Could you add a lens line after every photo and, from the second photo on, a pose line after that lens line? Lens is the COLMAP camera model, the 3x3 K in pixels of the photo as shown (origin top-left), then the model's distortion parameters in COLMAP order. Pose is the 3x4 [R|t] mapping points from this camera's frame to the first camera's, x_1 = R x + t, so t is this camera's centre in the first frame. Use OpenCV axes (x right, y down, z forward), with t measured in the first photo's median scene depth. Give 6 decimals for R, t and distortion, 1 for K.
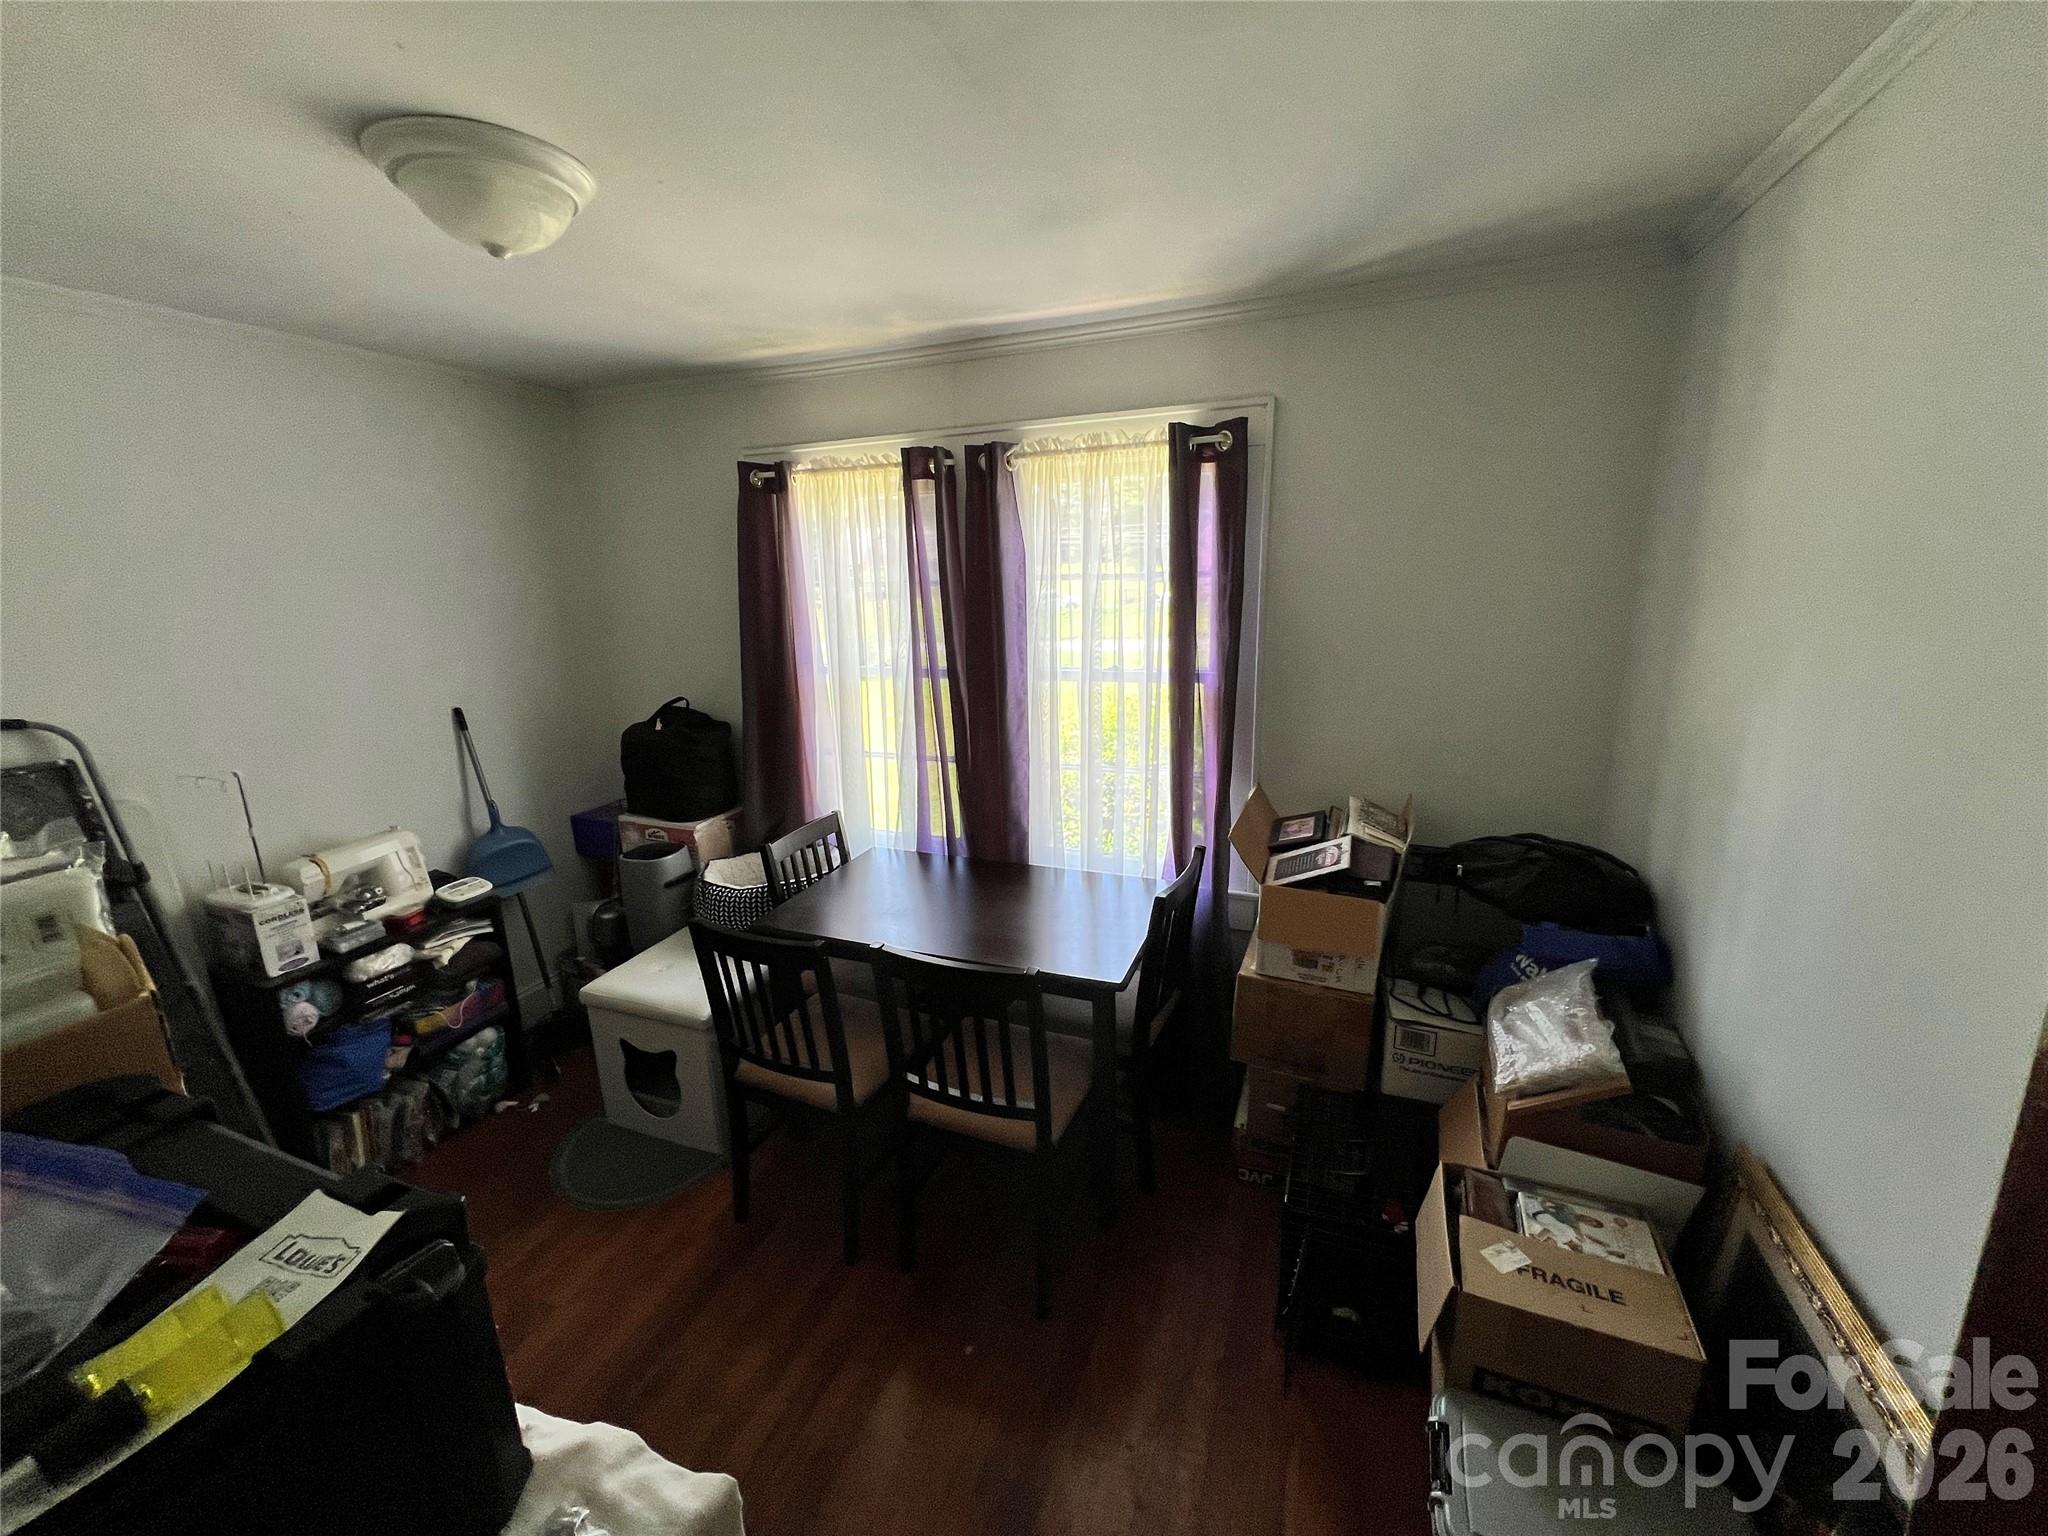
lens RADIAL K [[823.9, 0, 1022.9], [0, 823.9, 765.3], [0, 0, 1]] dist [-0.002122, 0.000822]
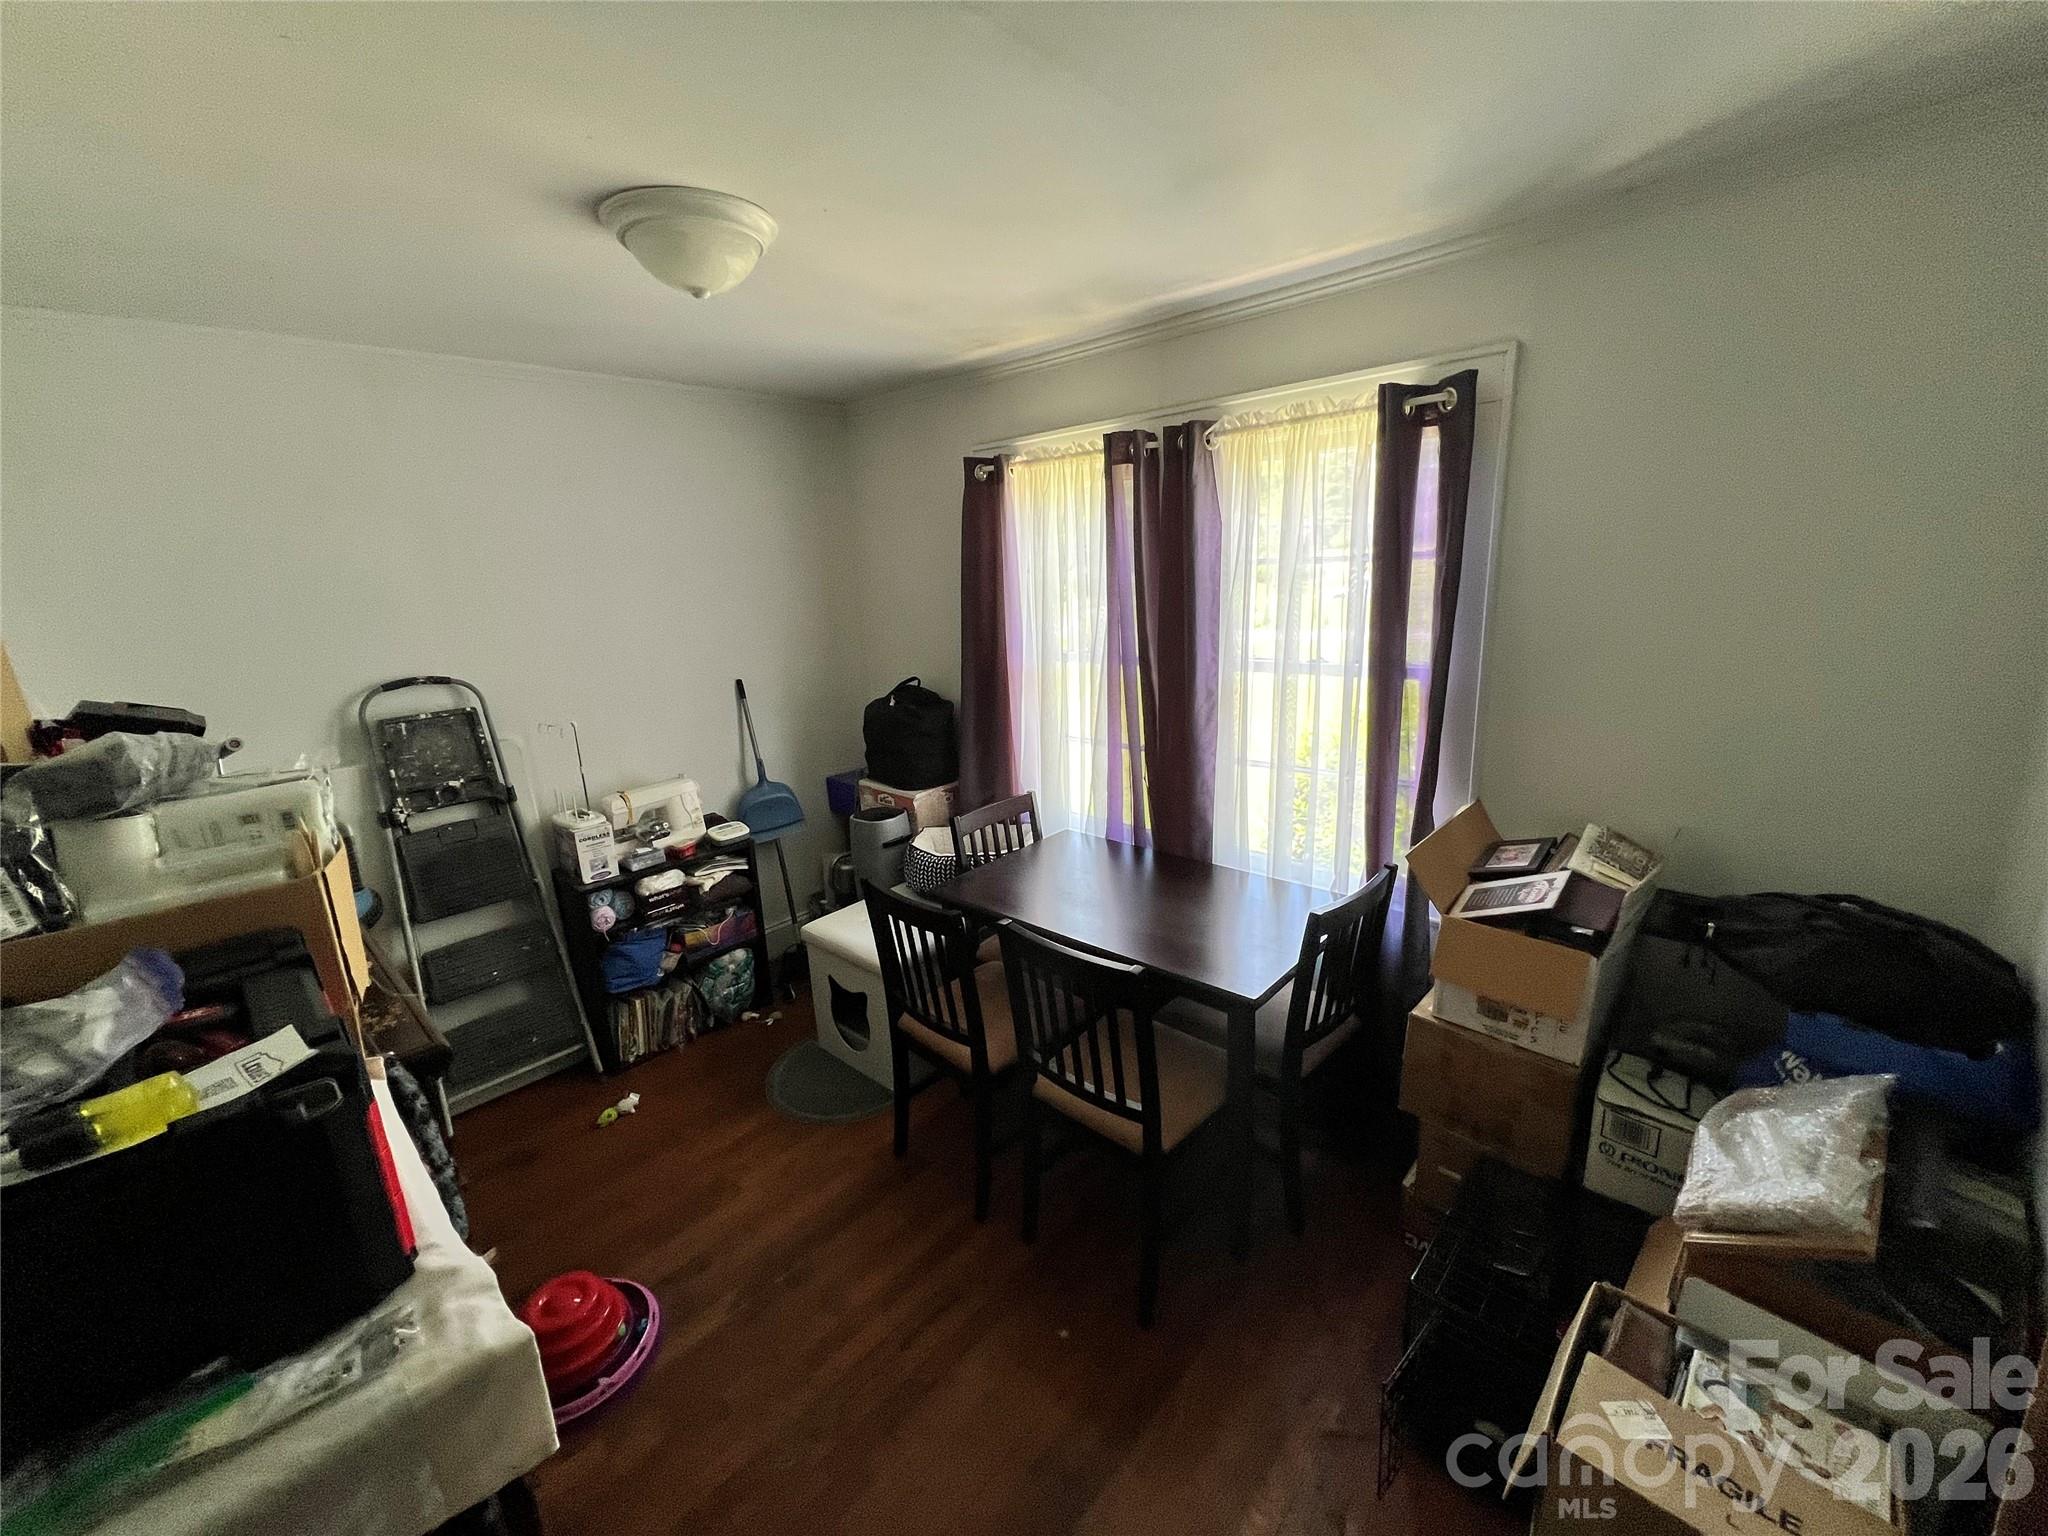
lens RADIAL K [[823.9, 0, 1022.9], [0, 823.9, 765.3], [0, 0, 1]] dist [-0.002122, 0.000822]
pose [[0.933161, 0.070215, -0.352534, 0.154918], [-0.064781, 0.997529, 0.027204, -0.006013], [0.353573, -0.002548, 0.935404, 0.033305]]
